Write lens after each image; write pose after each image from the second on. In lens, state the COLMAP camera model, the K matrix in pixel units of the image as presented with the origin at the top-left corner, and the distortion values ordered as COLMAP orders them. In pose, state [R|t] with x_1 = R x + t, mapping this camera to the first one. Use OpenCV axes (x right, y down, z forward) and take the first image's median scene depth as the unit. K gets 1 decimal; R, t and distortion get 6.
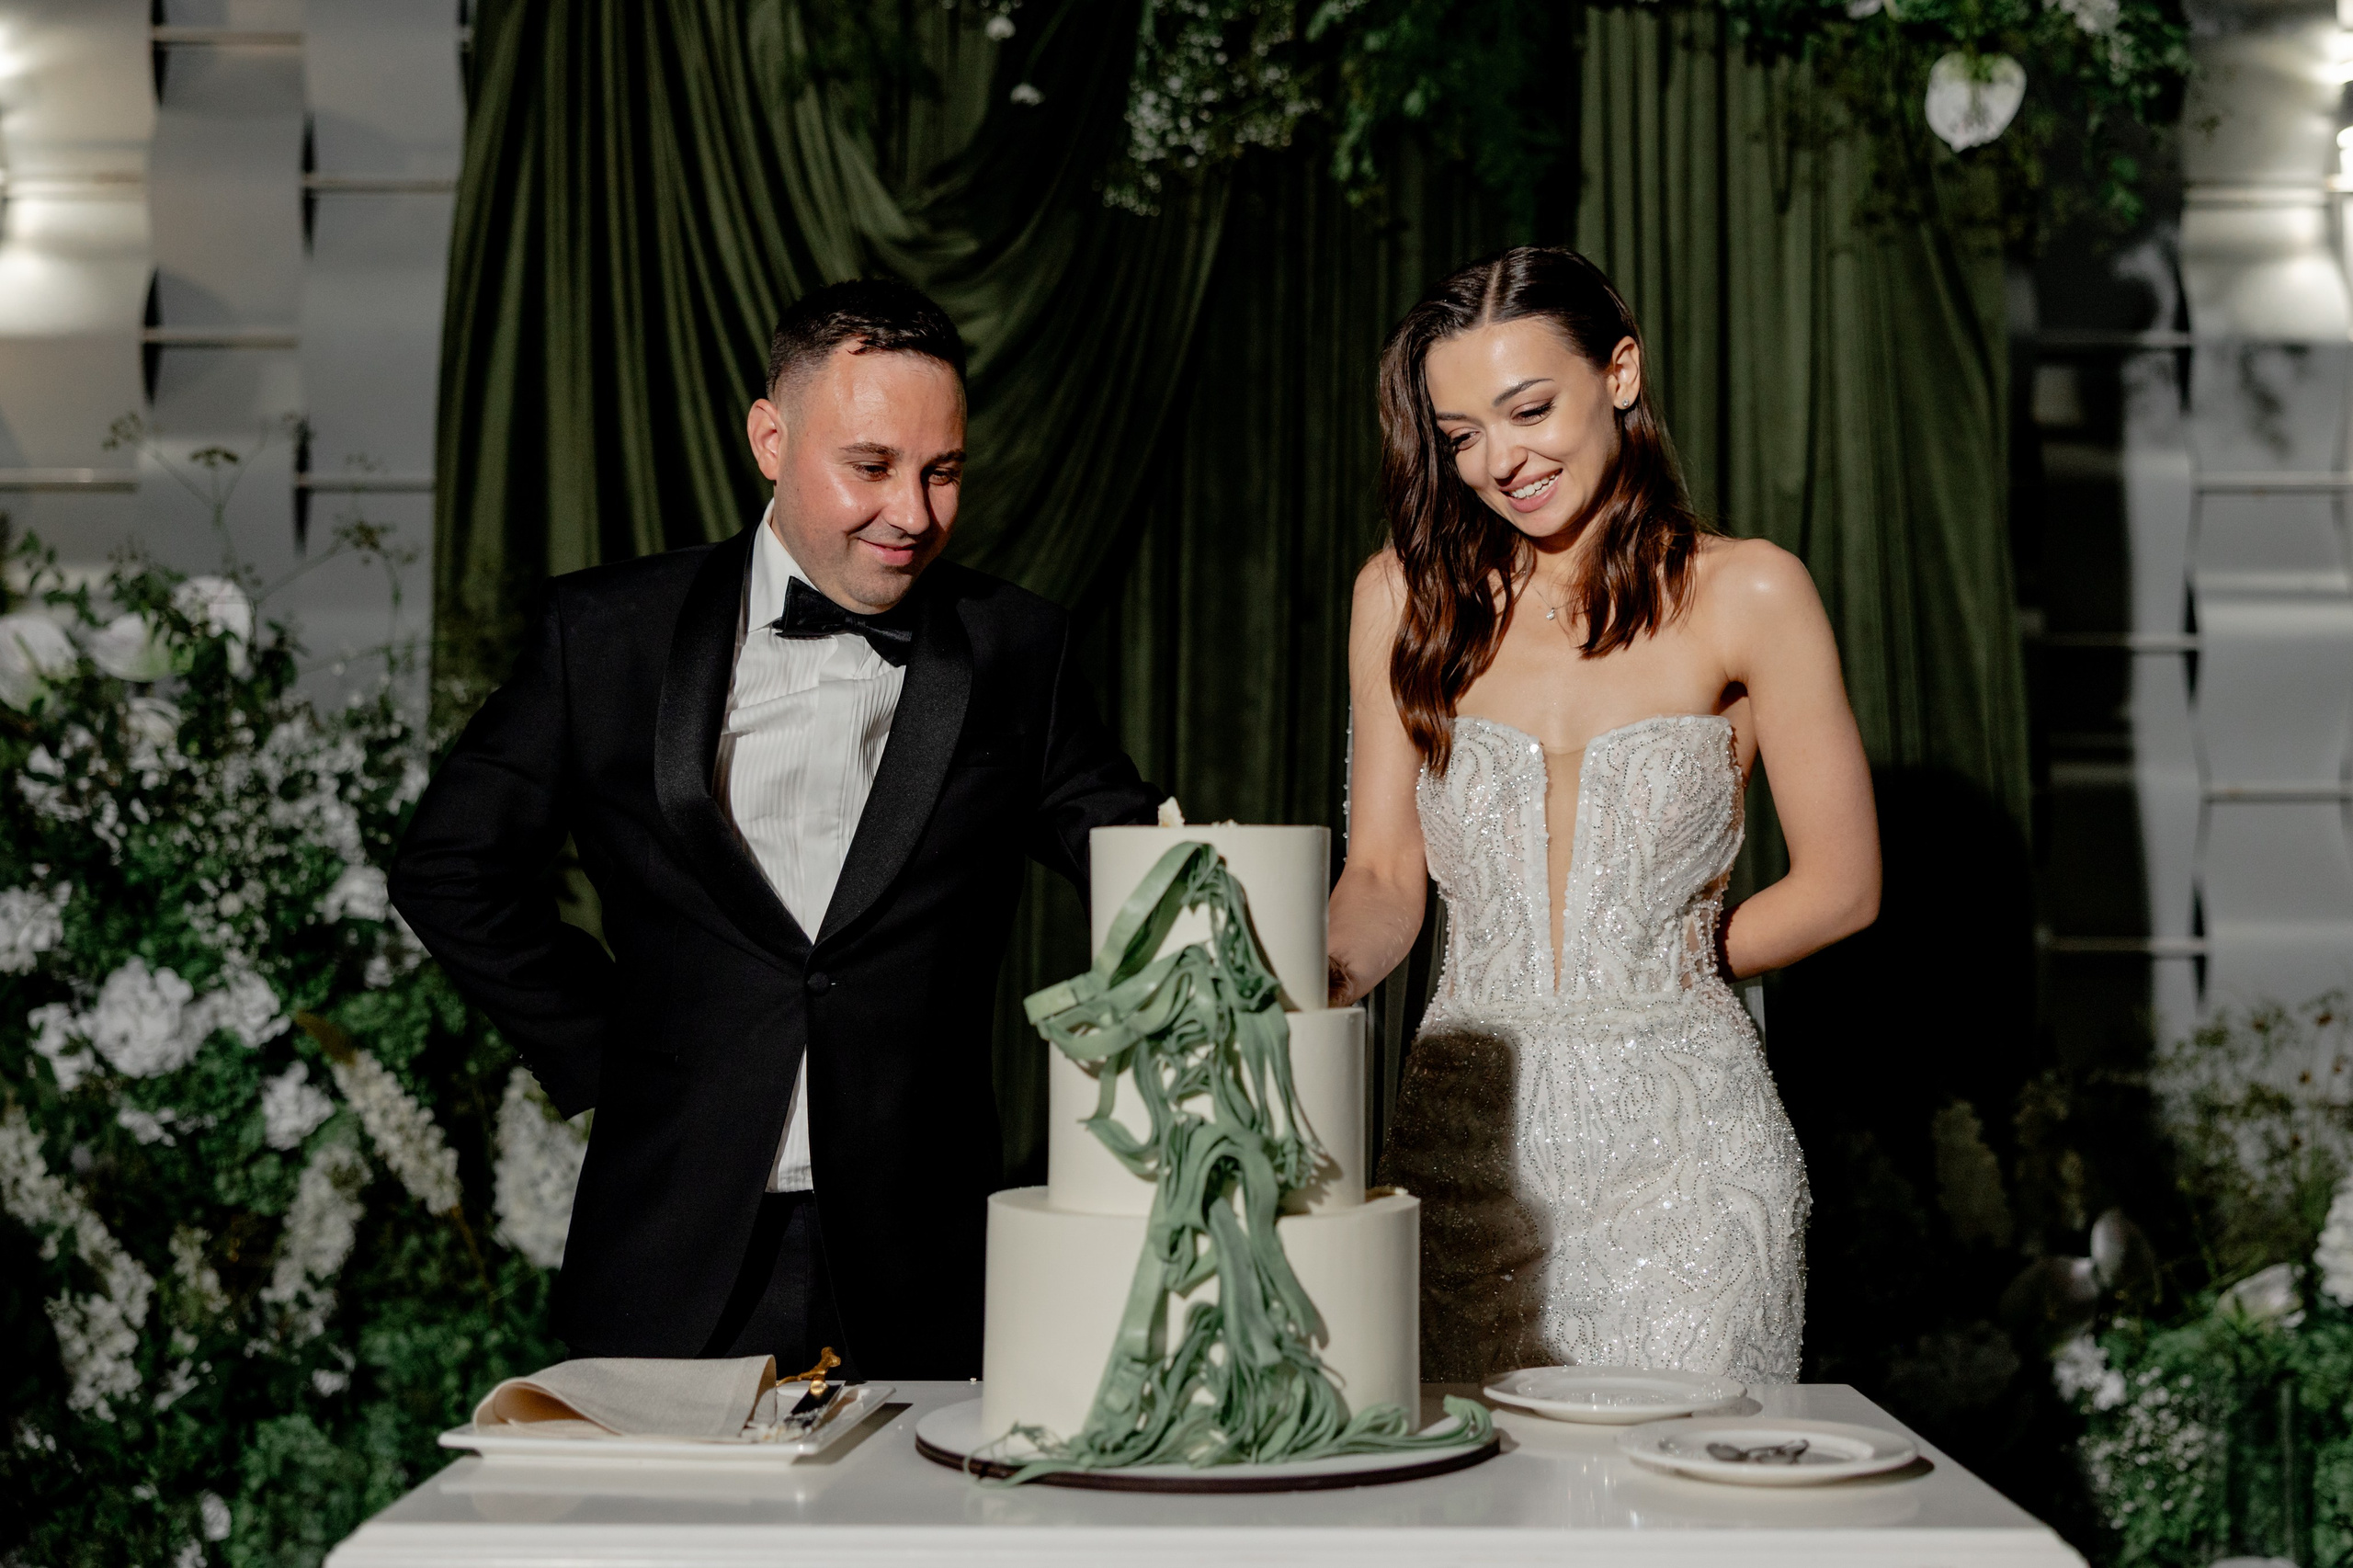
lens RADIAL K [[2894.5, 0, 1216.7], [0, 2894.5, 773.9], [0, 0, 1]] dist [-0.001882, 0.027277]
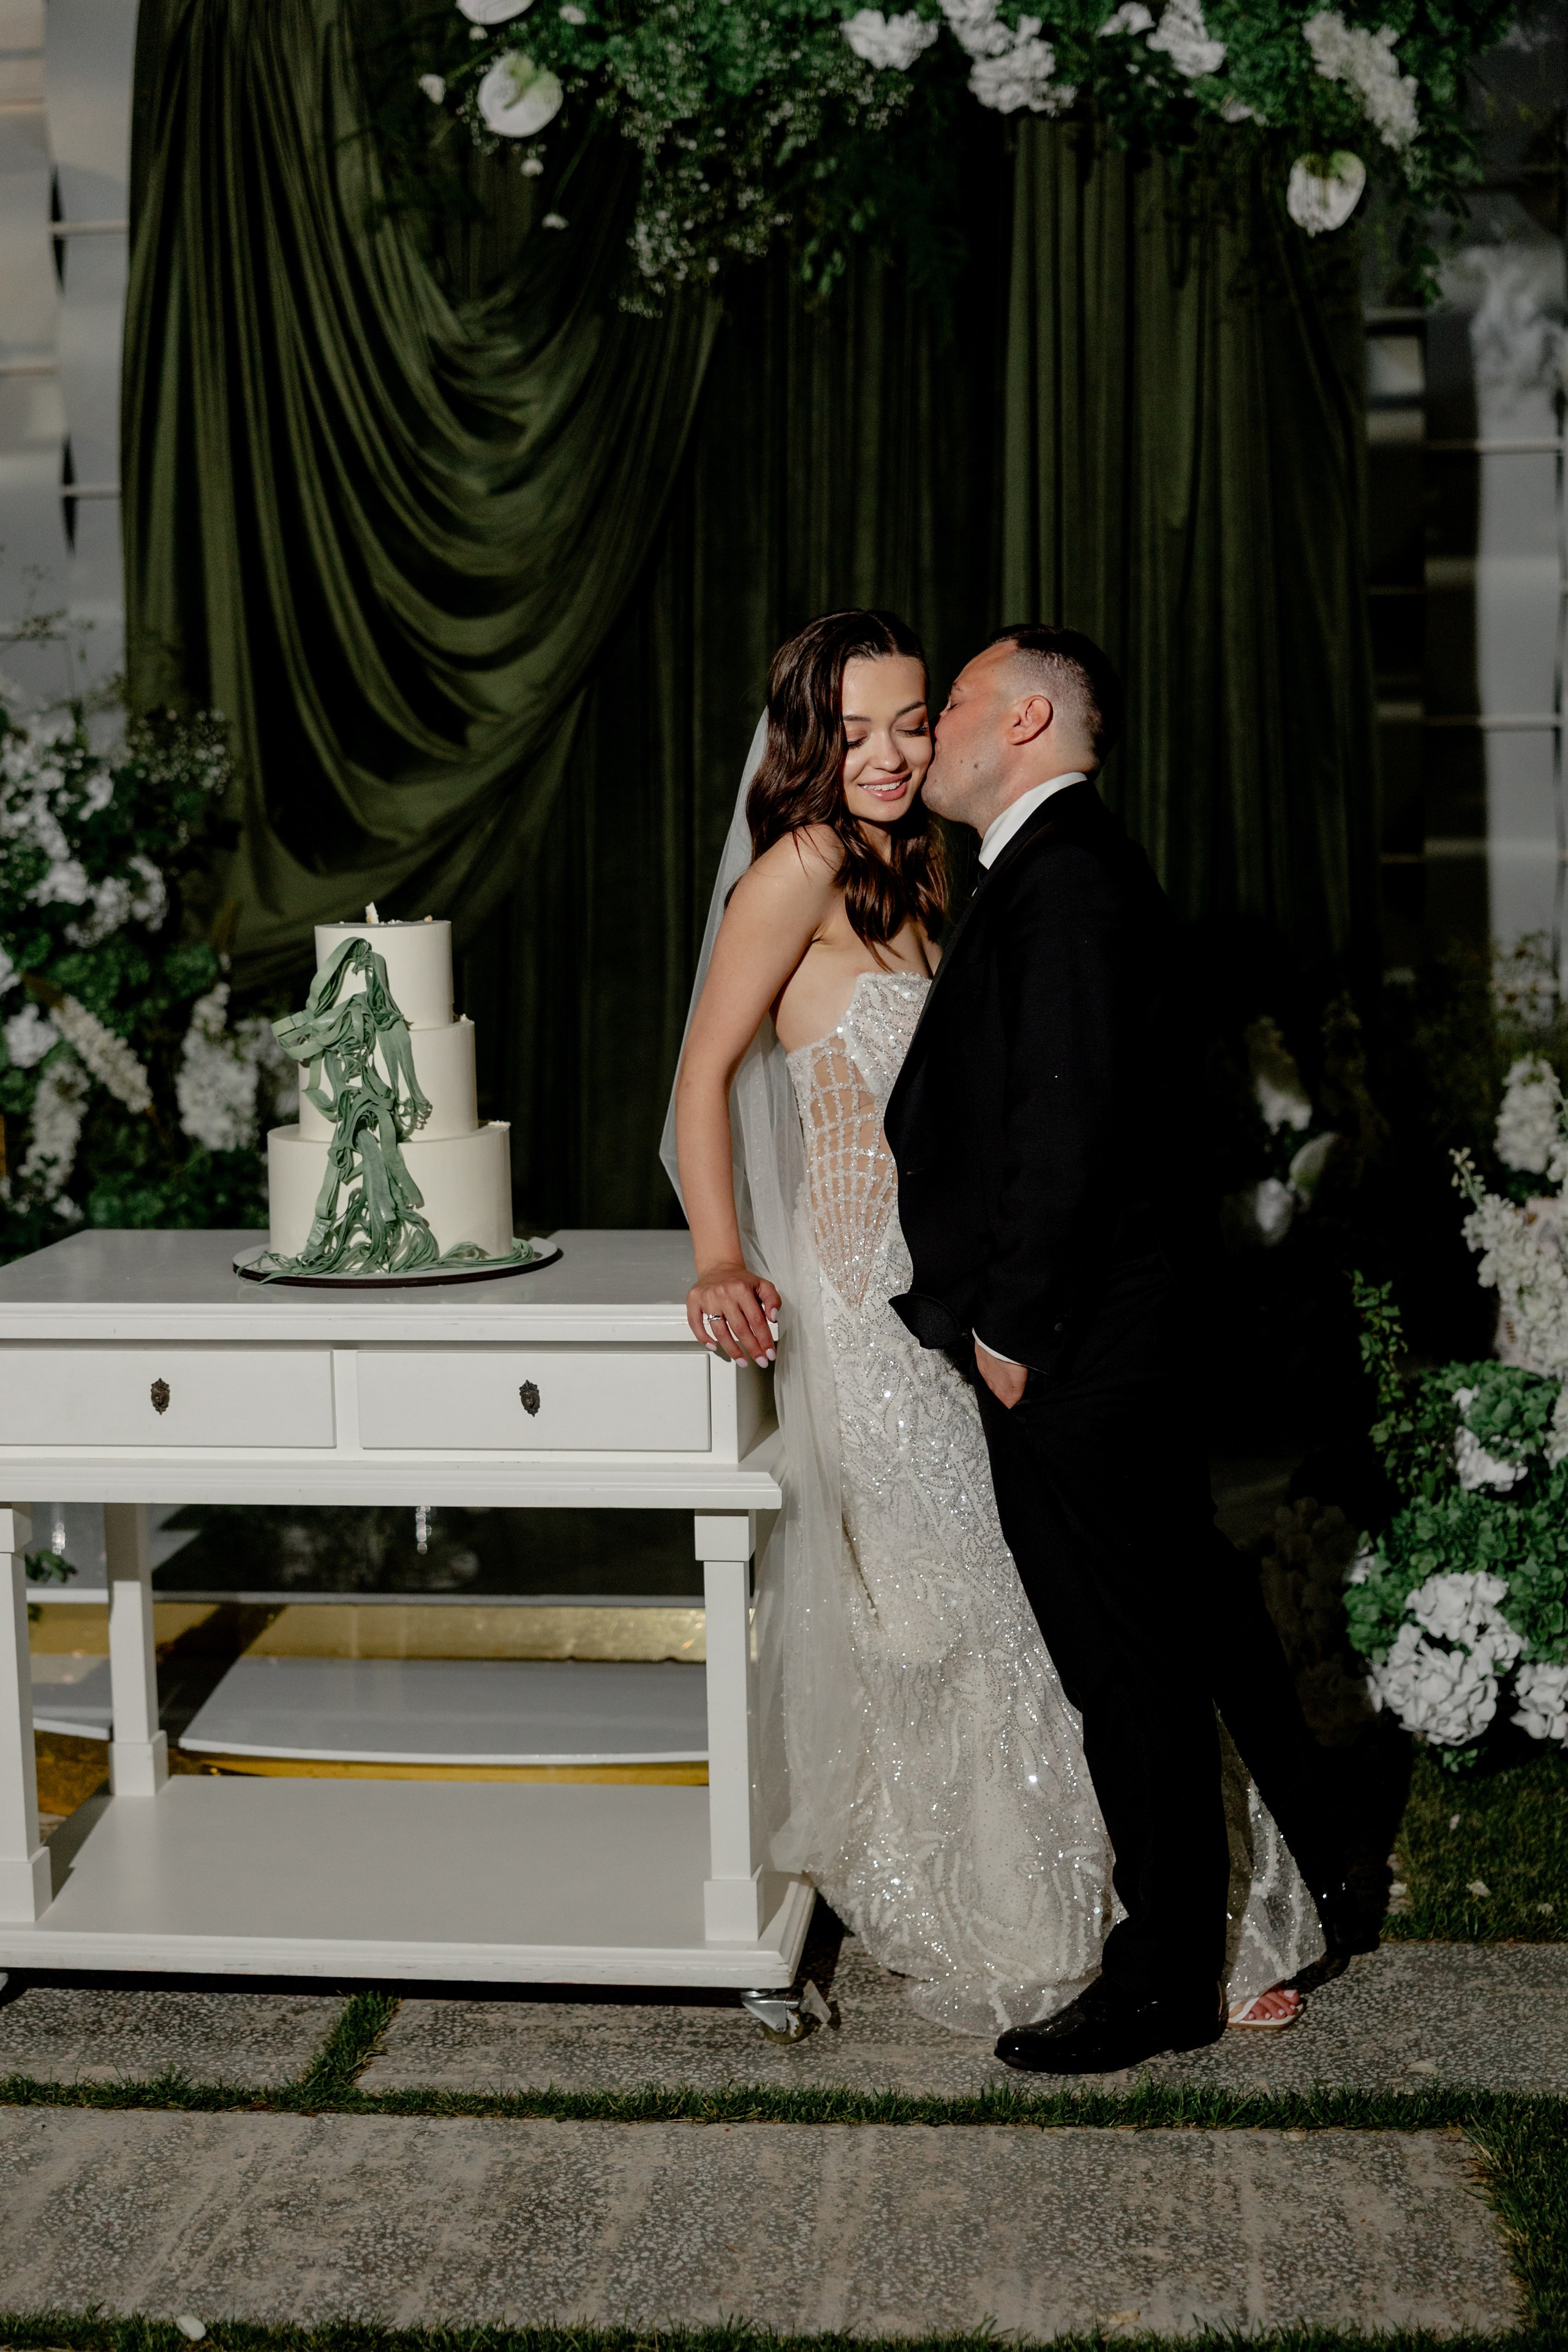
lens RADIAL K [[2829.0, 0, 753.3], [0, 2829.0, 1147.6], [0, 0, 1]] dist [-0.003817, 0.017804]
pose [[0.993591, -0.006650, -0.112840, 0.183114], [0.026548, 0.984074, 0.175767, -0.063356], [0.109874, -0.177636, 0.977943, -0.303273]]
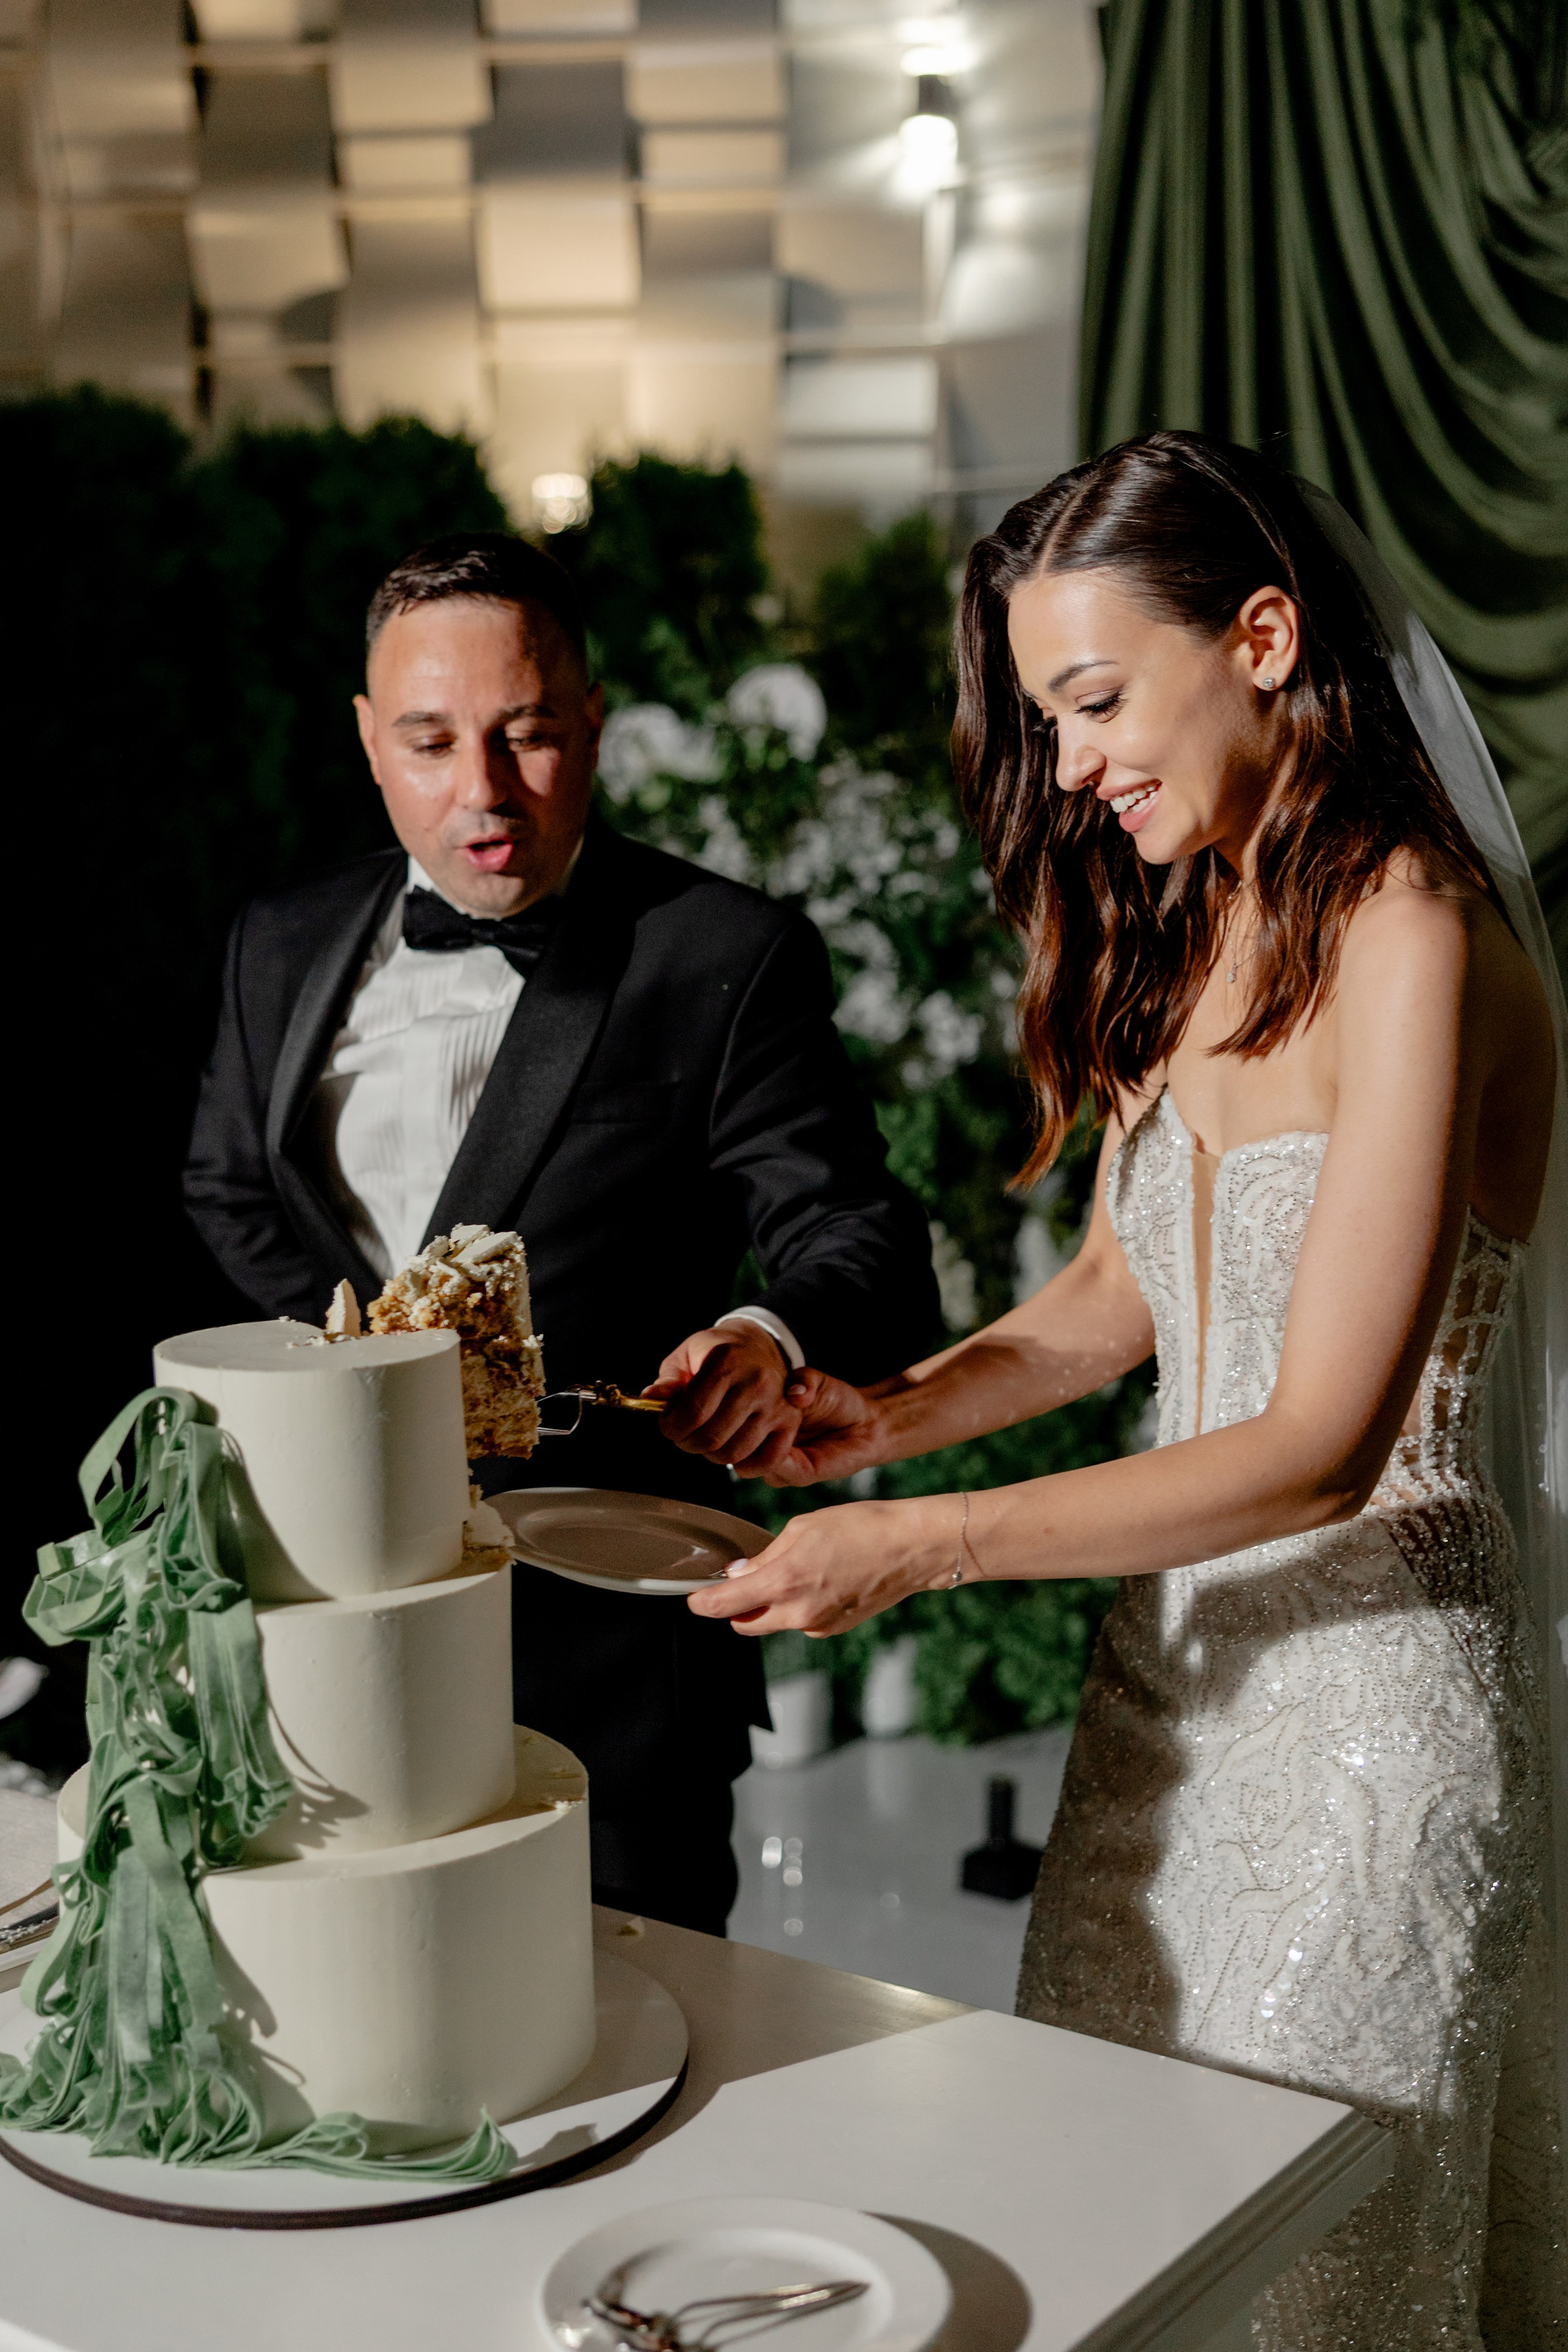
lens RADIAL K [[2893.3, 0, 784.0], [0, 2893.3, 1176.0], [0, 0, 1]] dist [-0.001882, 0.027277]
pose [[0.821788, 0.062245, -0.566384, 0.243226], [0.040785, 0.985040, 0.167431, -0.067525], [0.568332, -0.160692, 0.806955, 0.193128]]
